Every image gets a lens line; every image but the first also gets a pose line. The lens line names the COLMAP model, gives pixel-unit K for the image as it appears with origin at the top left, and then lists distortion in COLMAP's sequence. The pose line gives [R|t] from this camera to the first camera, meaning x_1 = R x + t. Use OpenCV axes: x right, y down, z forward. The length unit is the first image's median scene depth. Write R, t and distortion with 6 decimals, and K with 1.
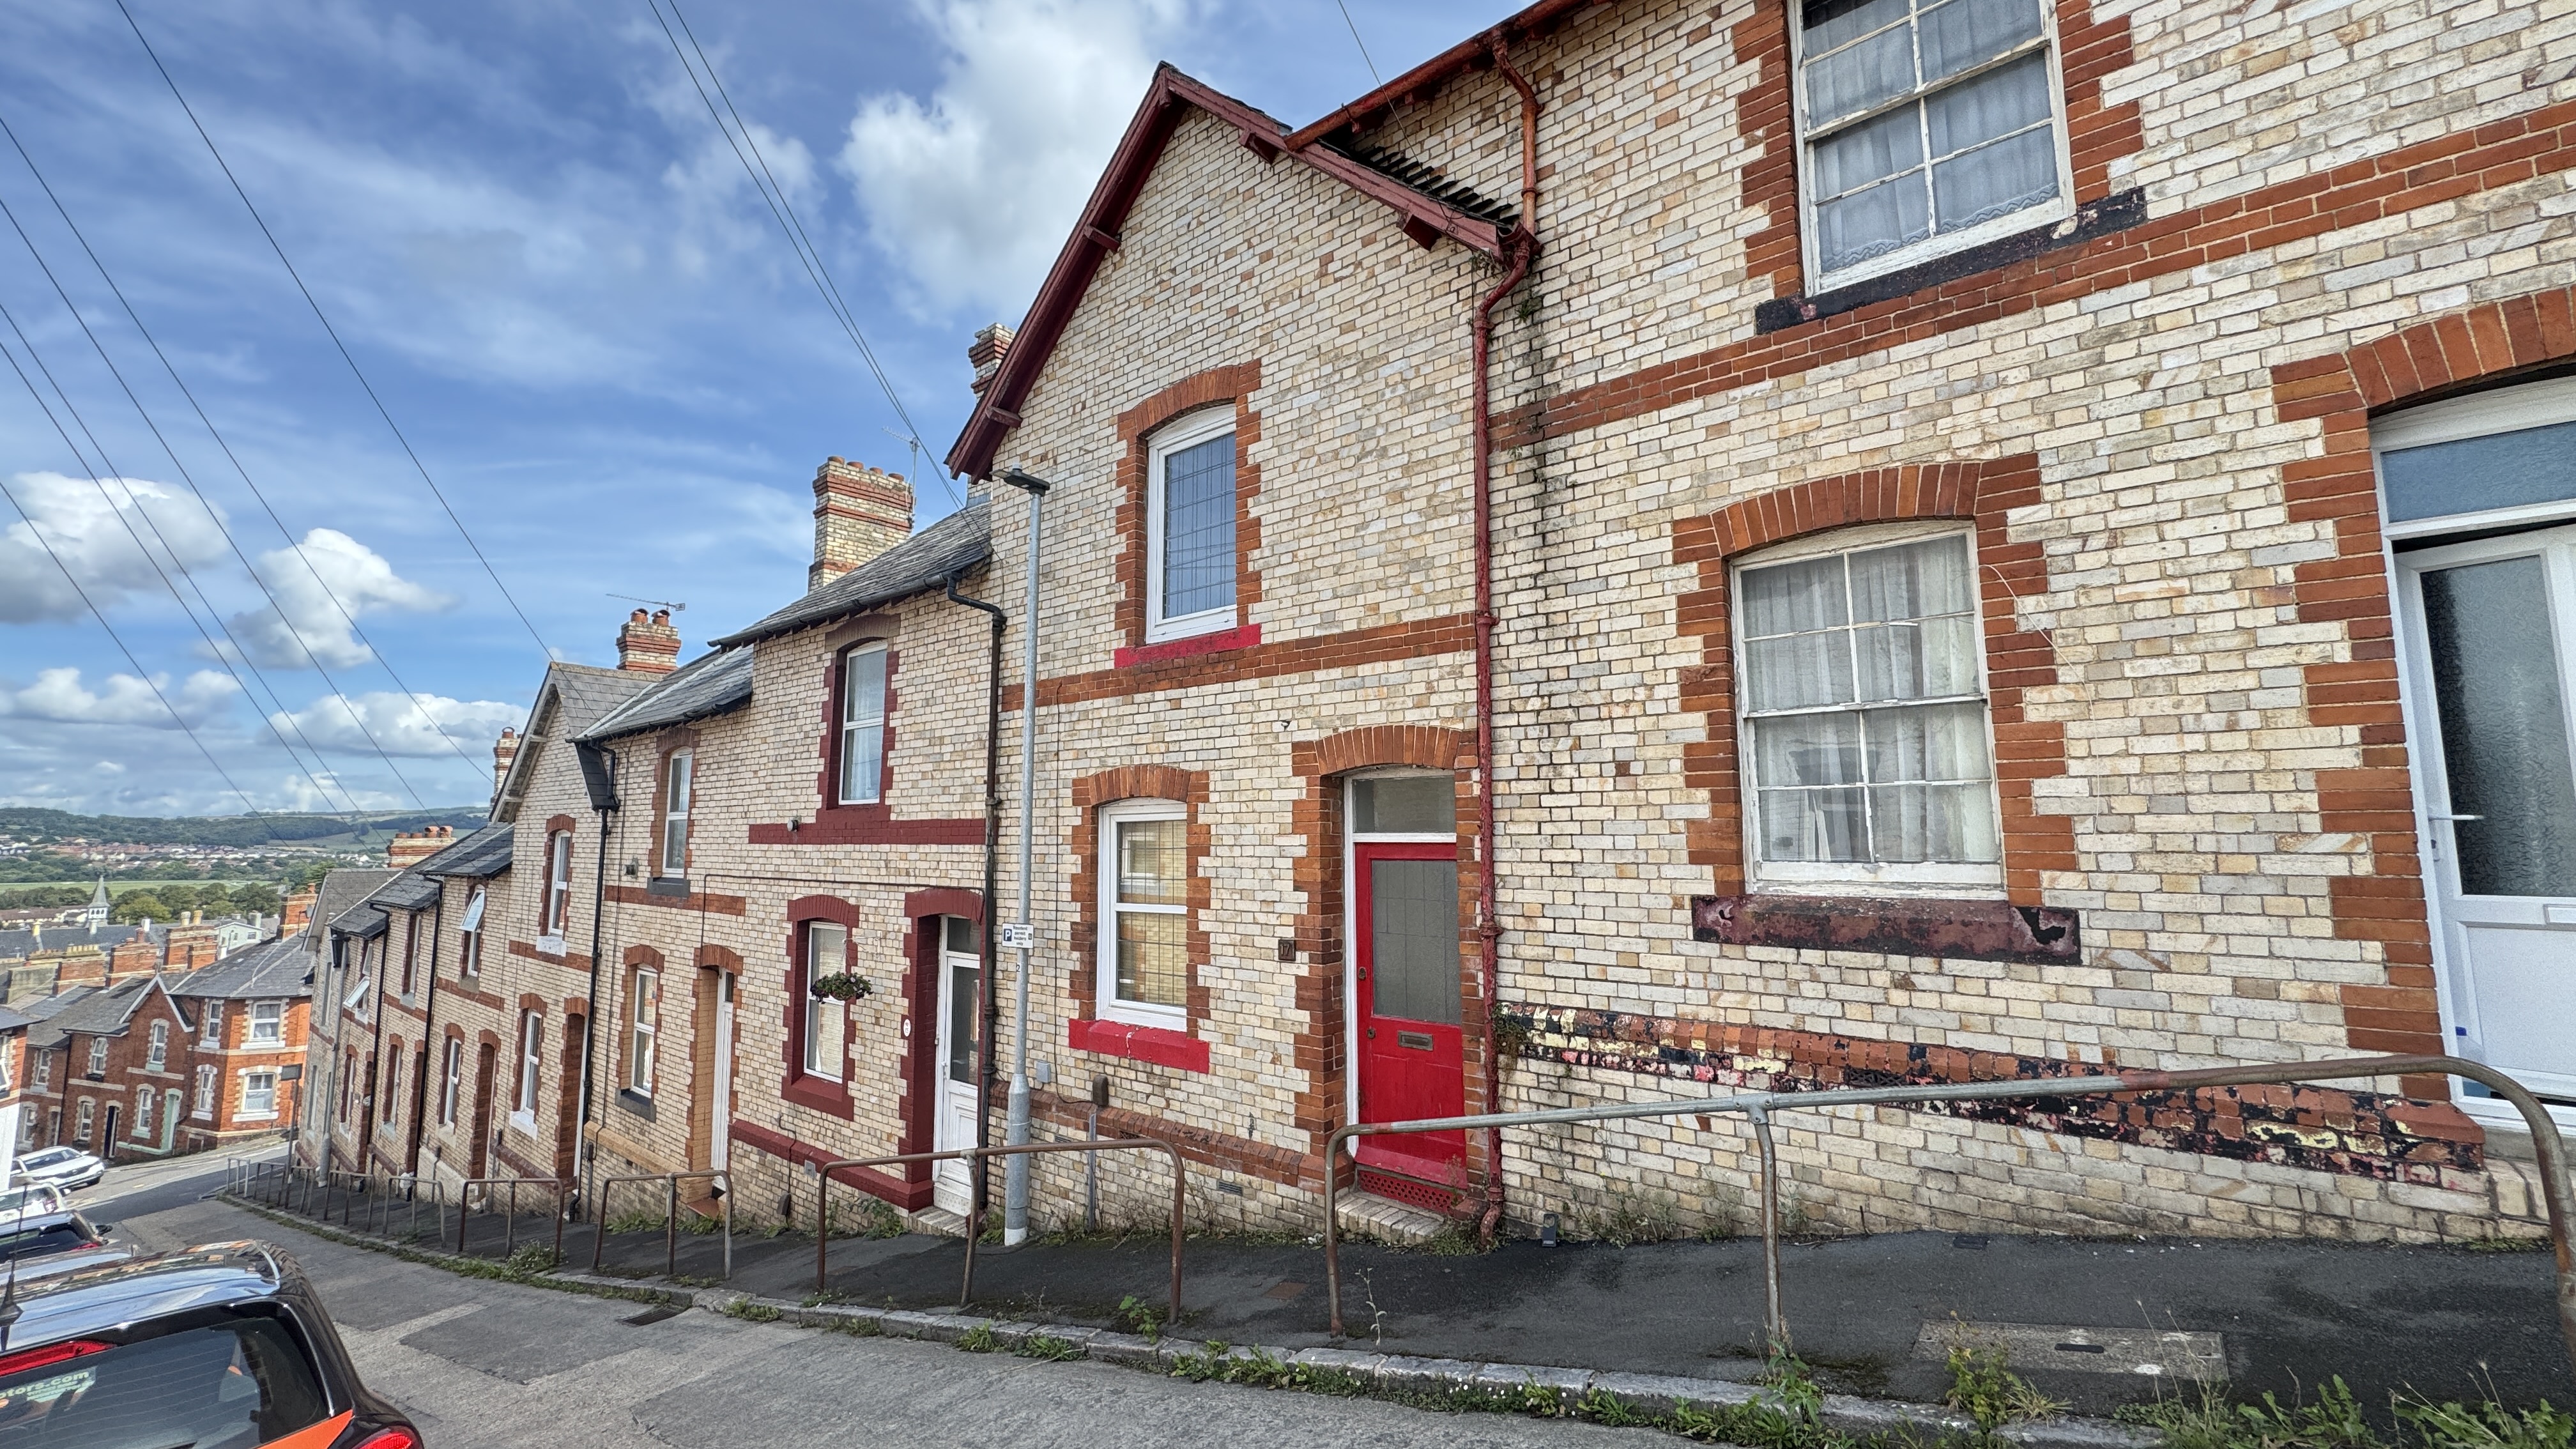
lens RADIAL K [[1029.3, 0, 1287.1], [0, 1029.3, 722.0], [0, 0, 1]] dist [-0.002696, 0.000106]
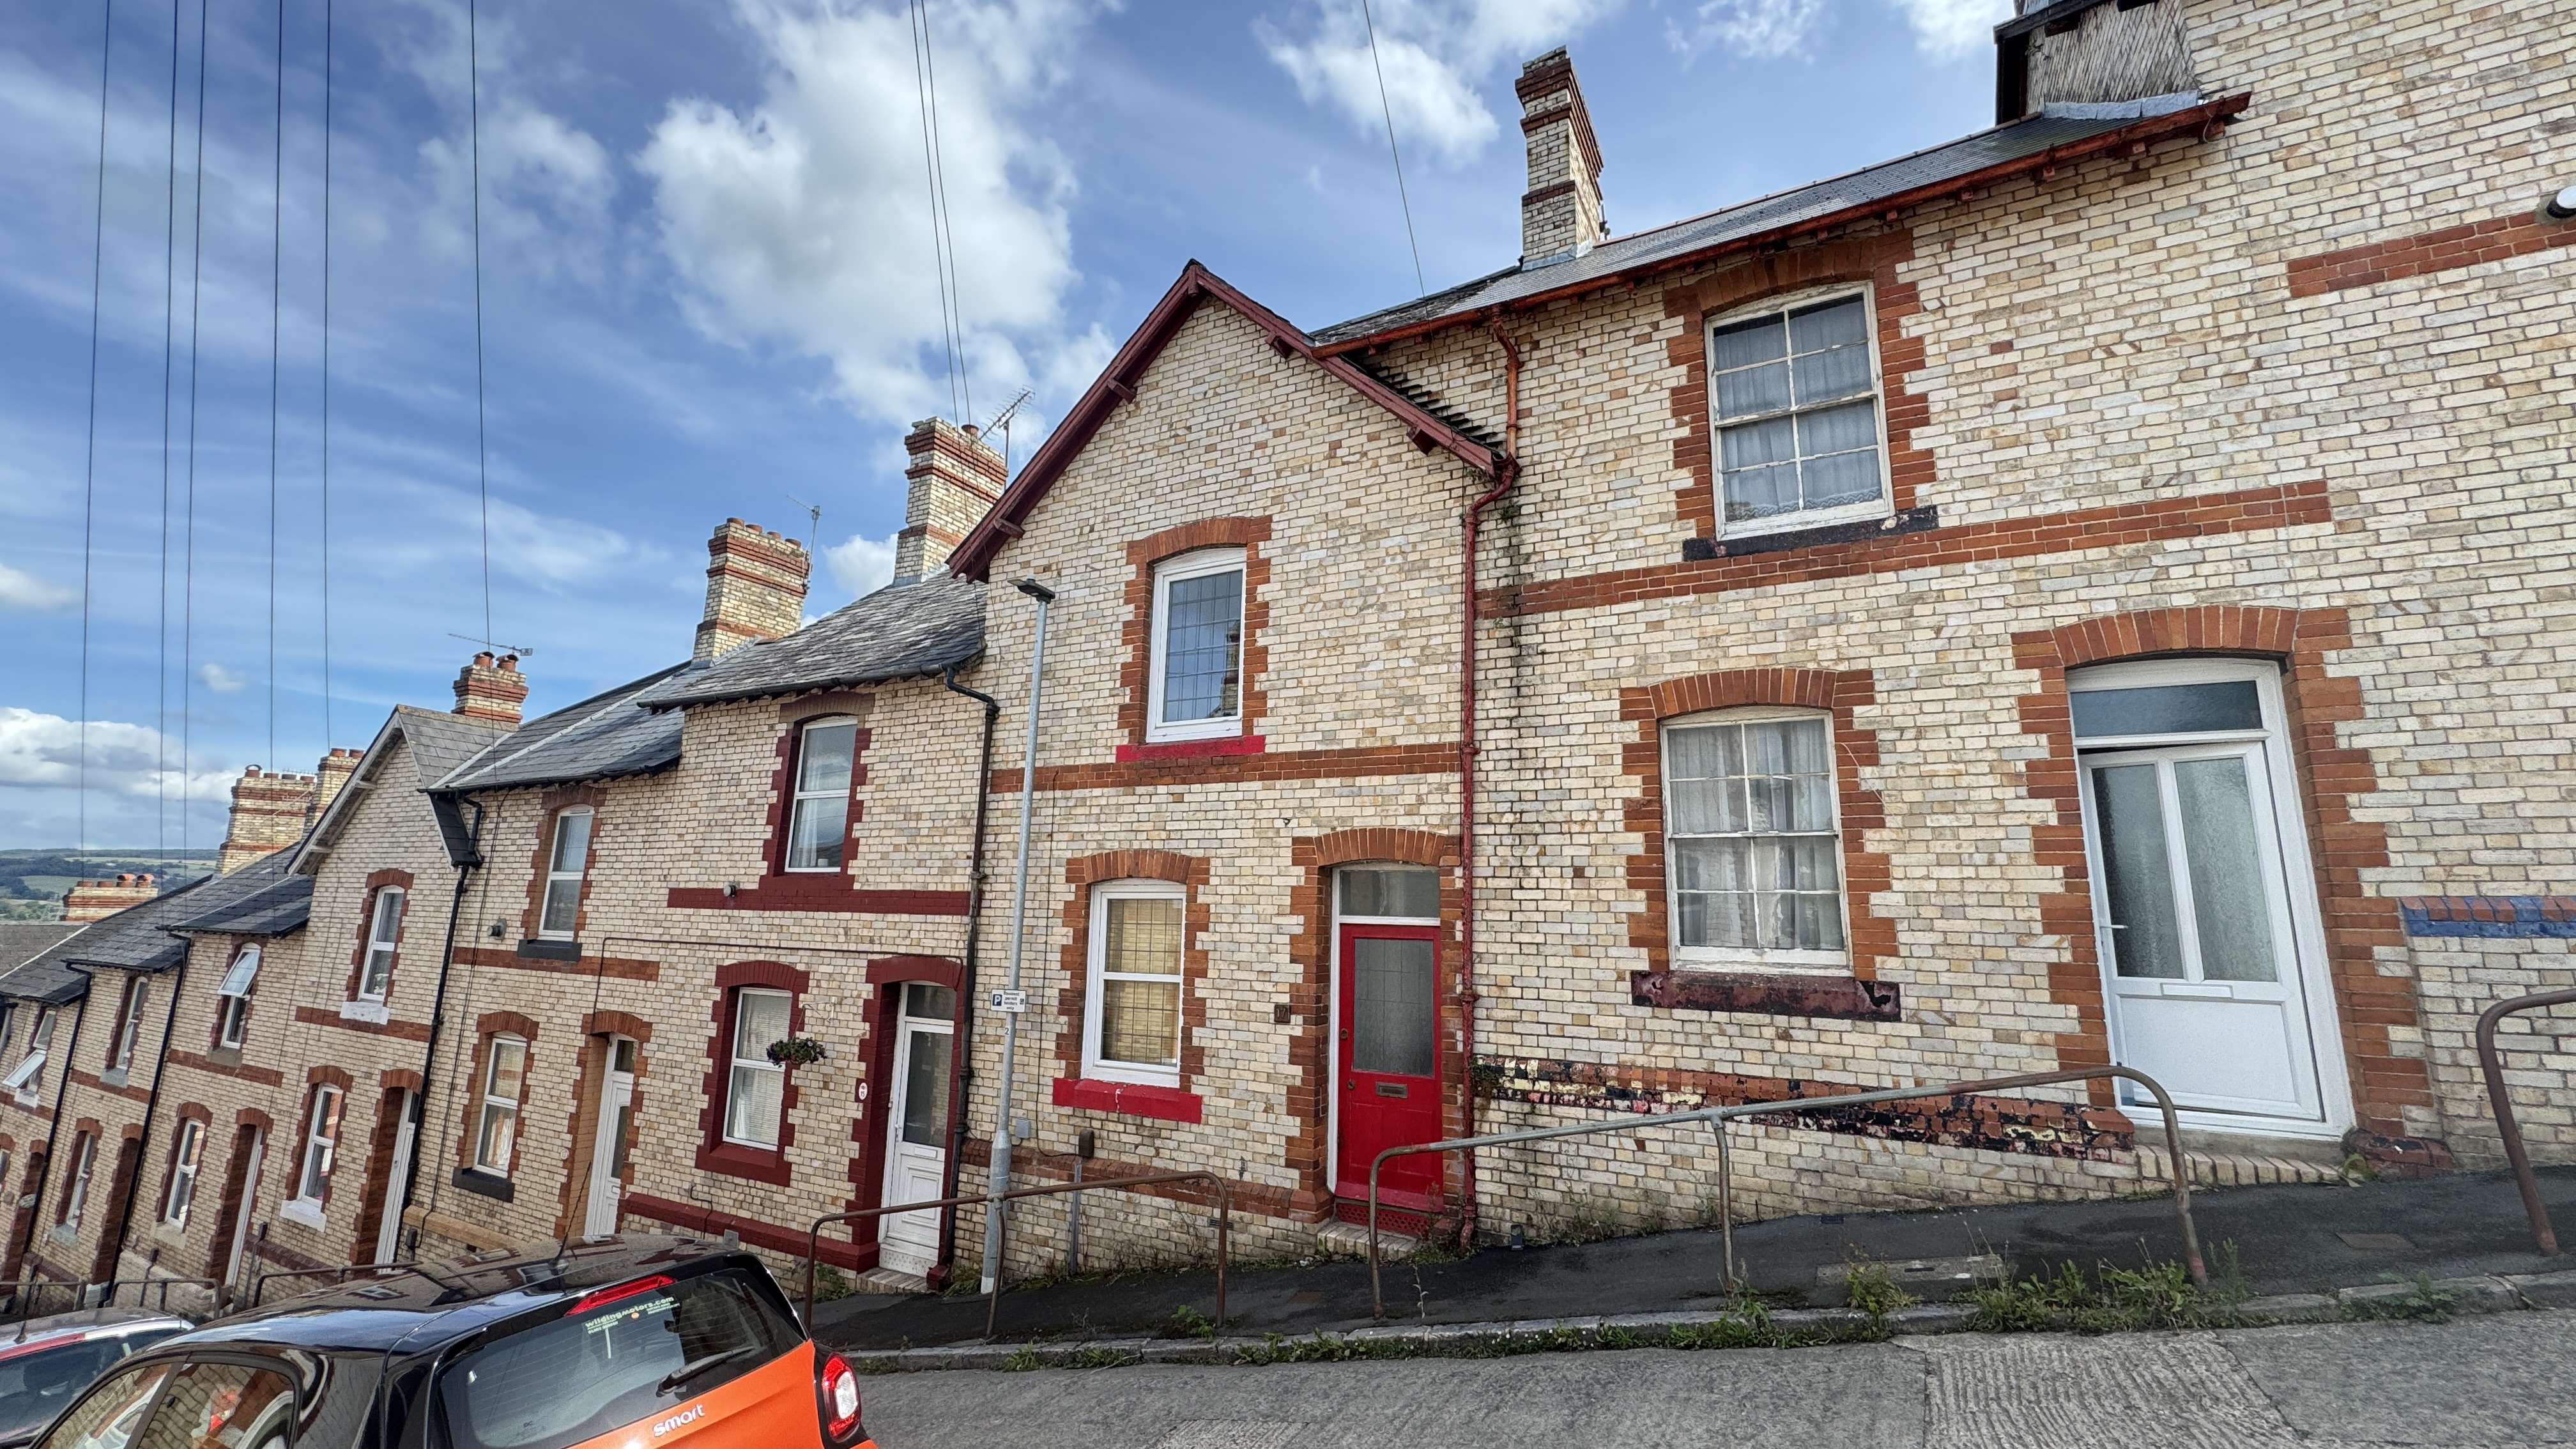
lens RADIAL K [[1029.3, 0, 1287.1], [0, 1029.3, 722.0], [0, 0, 1]] dist [-0.002696, 0.000106]
pose [[0.979405, 0.064575, 0.191300, -0.273232], [-0.049755, 0.995448, -0.081290, -0.018201], [-0.195679, 0.070098, 0.978160, -0.203795]]
